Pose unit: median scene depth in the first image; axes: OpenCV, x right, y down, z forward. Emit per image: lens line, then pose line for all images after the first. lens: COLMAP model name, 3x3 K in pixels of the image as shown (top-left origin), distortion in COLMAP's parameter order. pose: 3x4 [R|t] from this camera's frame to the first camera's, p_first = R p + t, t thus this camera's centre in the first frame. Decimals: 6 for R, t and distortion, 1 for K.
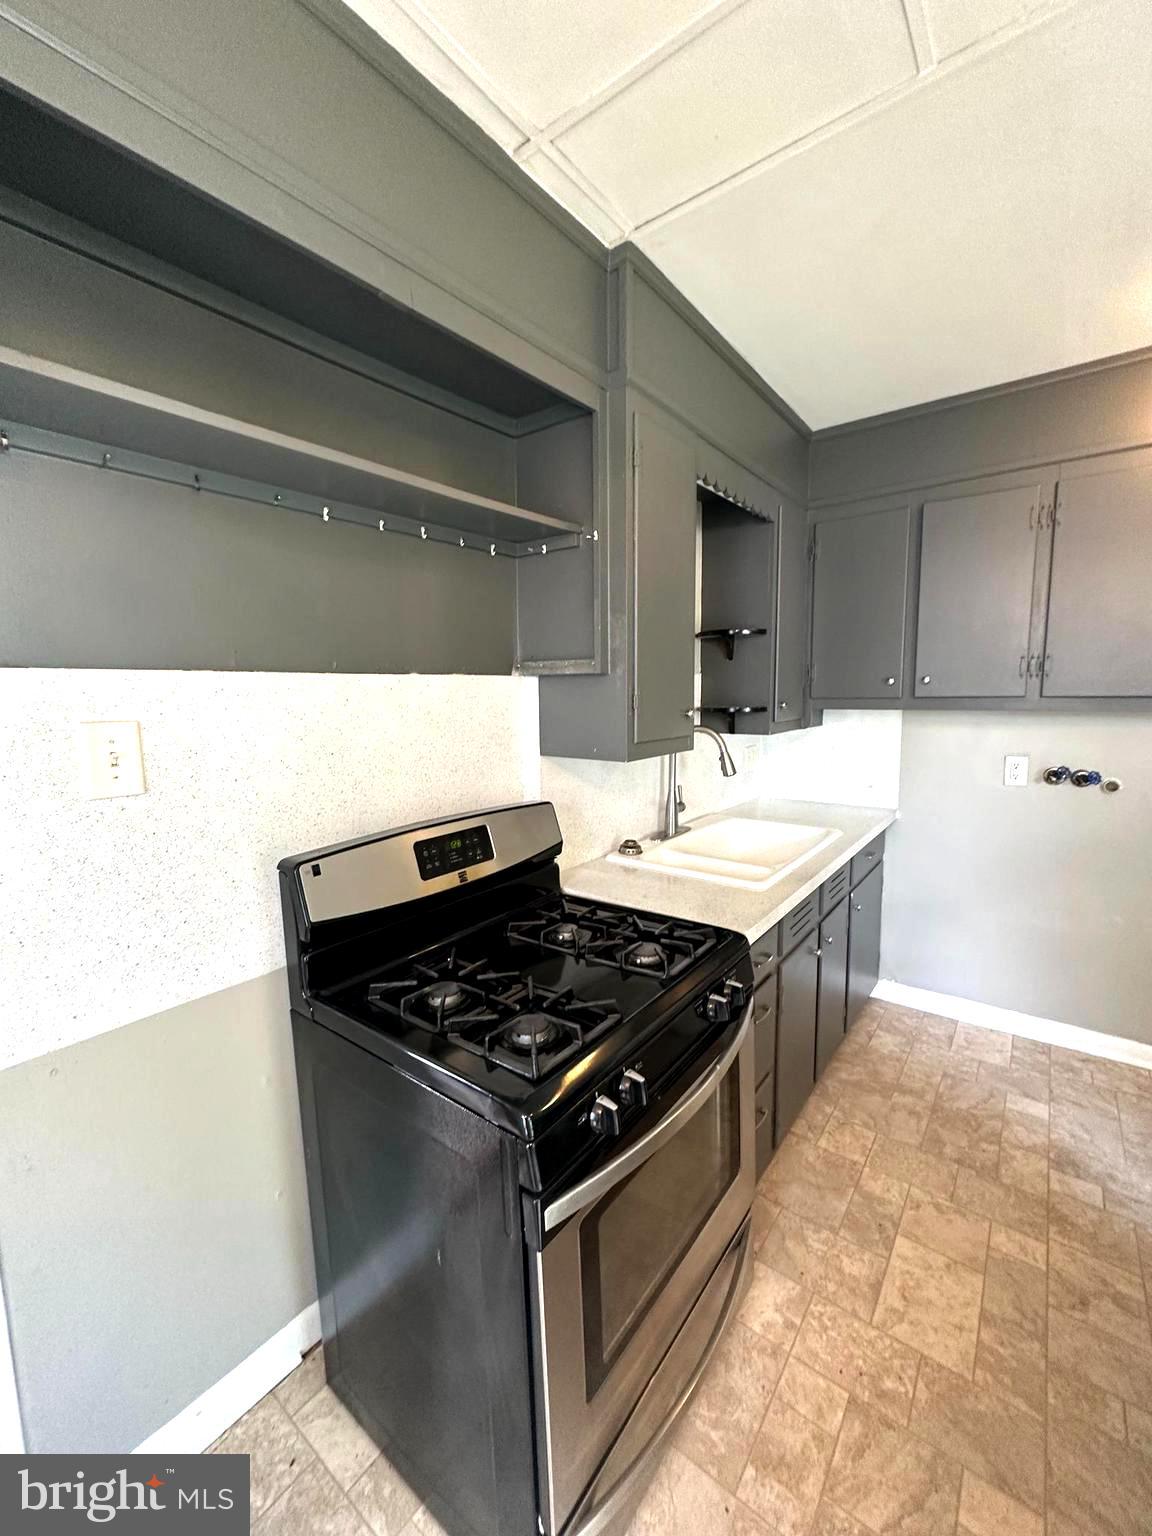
lens RADIAL K [[613.3, 0, 575.7], [0, 613.3, 768.6], [0, 0, 1]] dist [-0.004356, 0.001202]
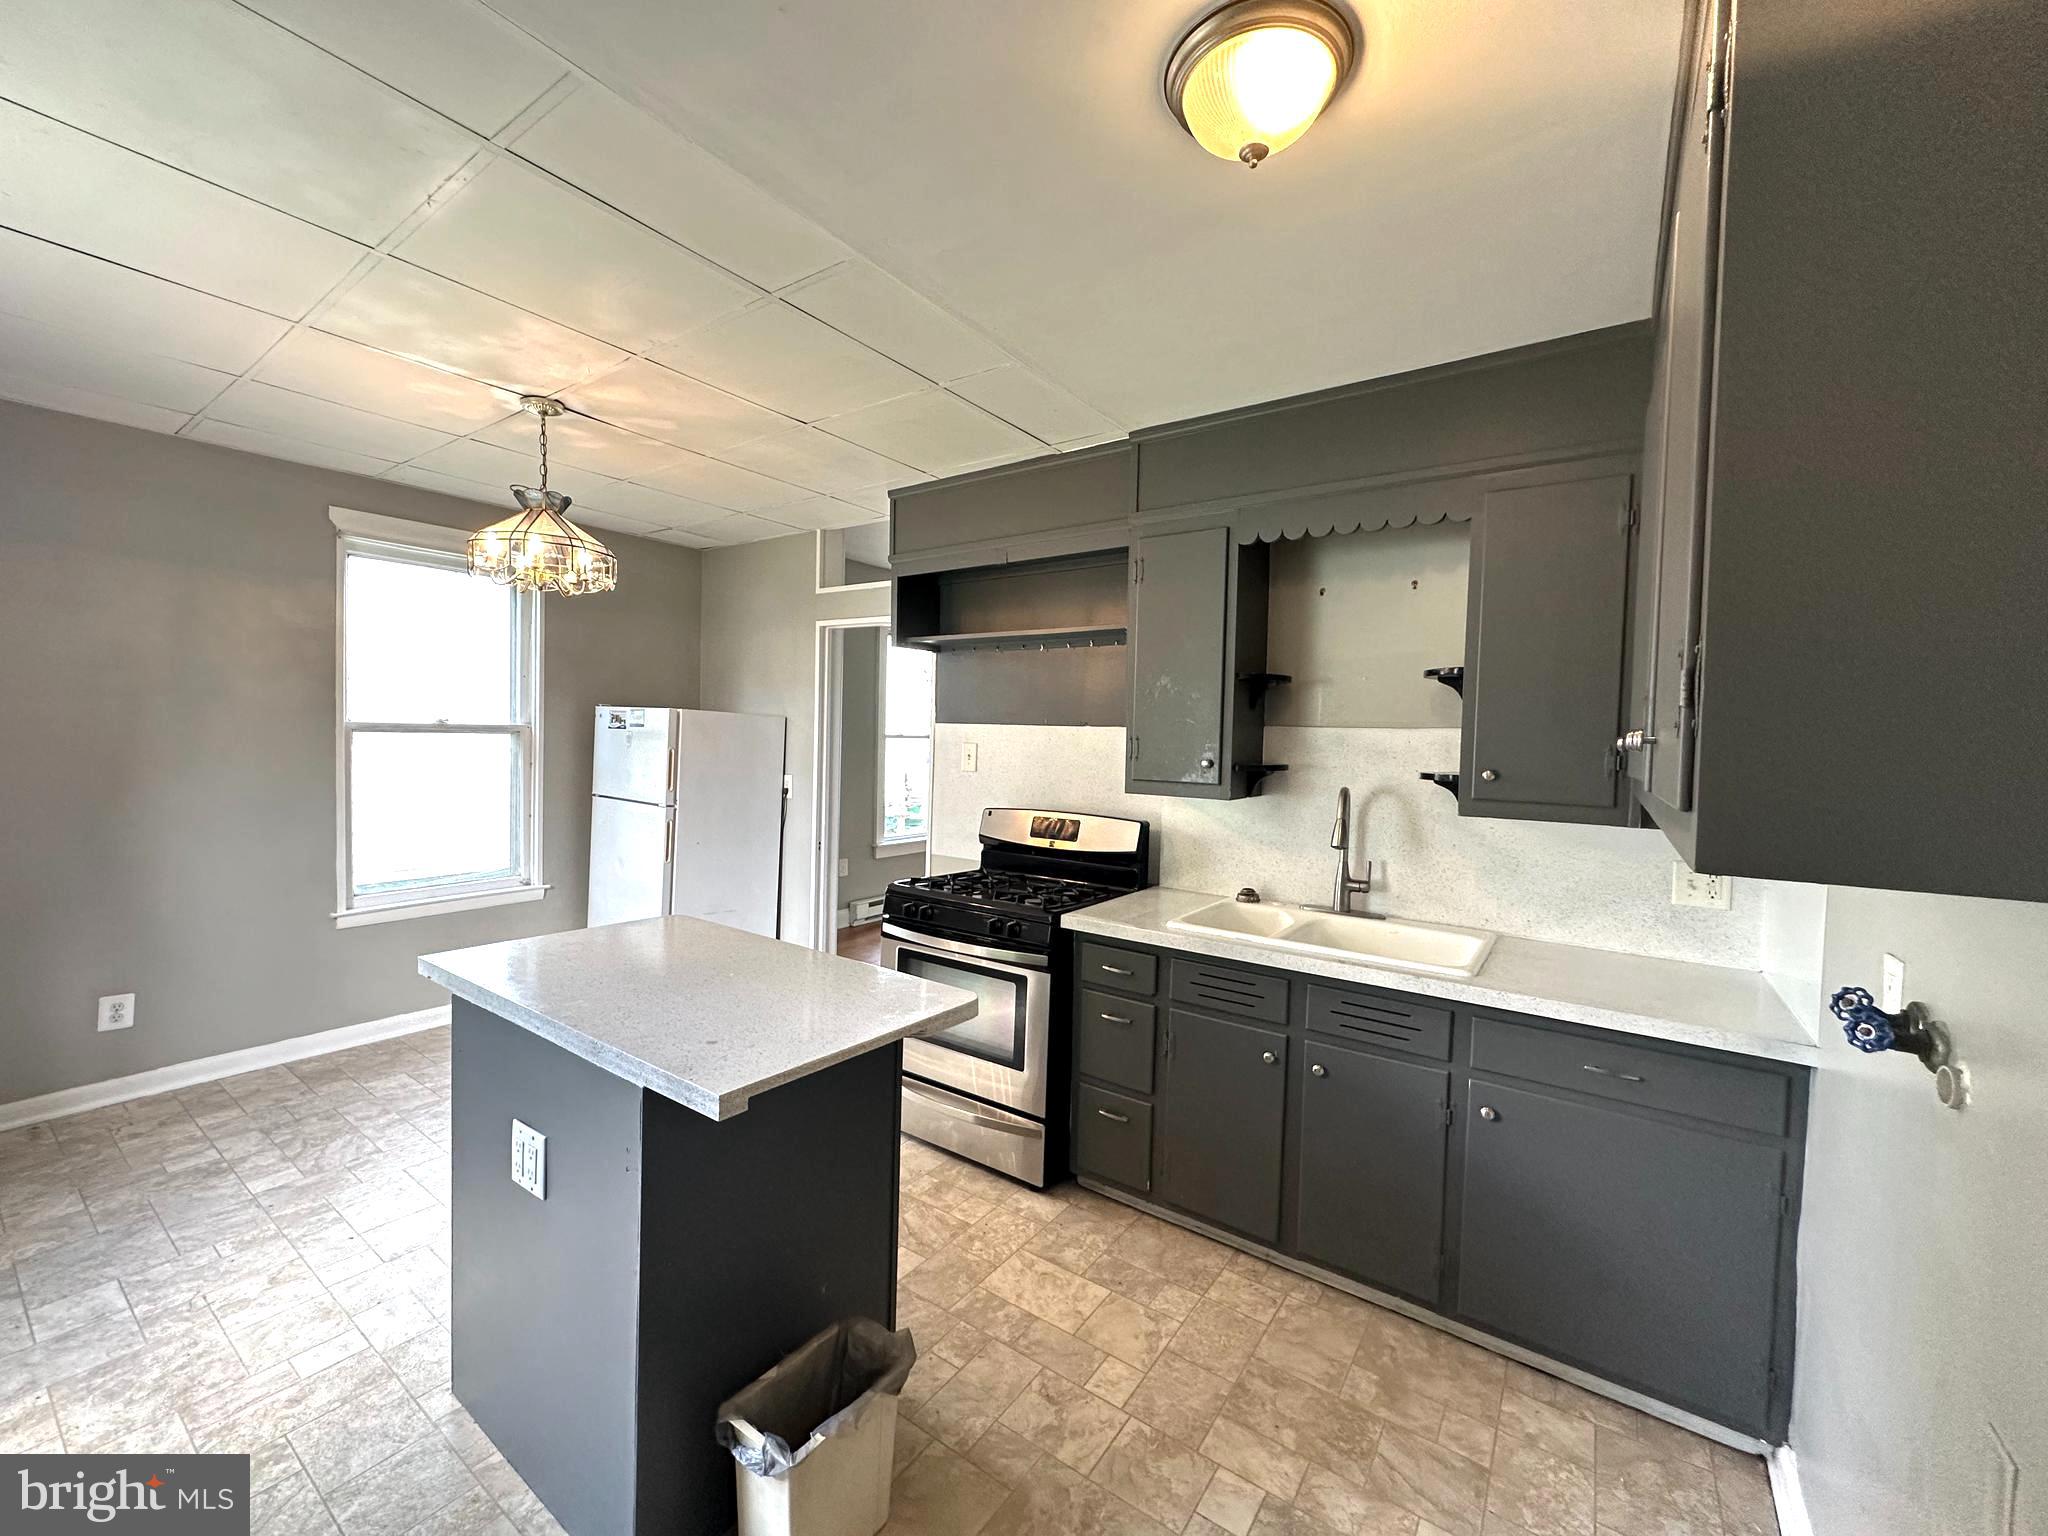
lens RADIAL K [[817.7, 0, 1020.4], [0, 817.7, 775.7], [0, 0, 1]] dist [-0.004356, 0.001202]
pose [[0.041486, 0.084890, -0.995526, 1.974918], [-0.132029, 0.988112, 0.078755, -0.169432], [0.990377, 0.128171, 0.052201, 0.754934]]
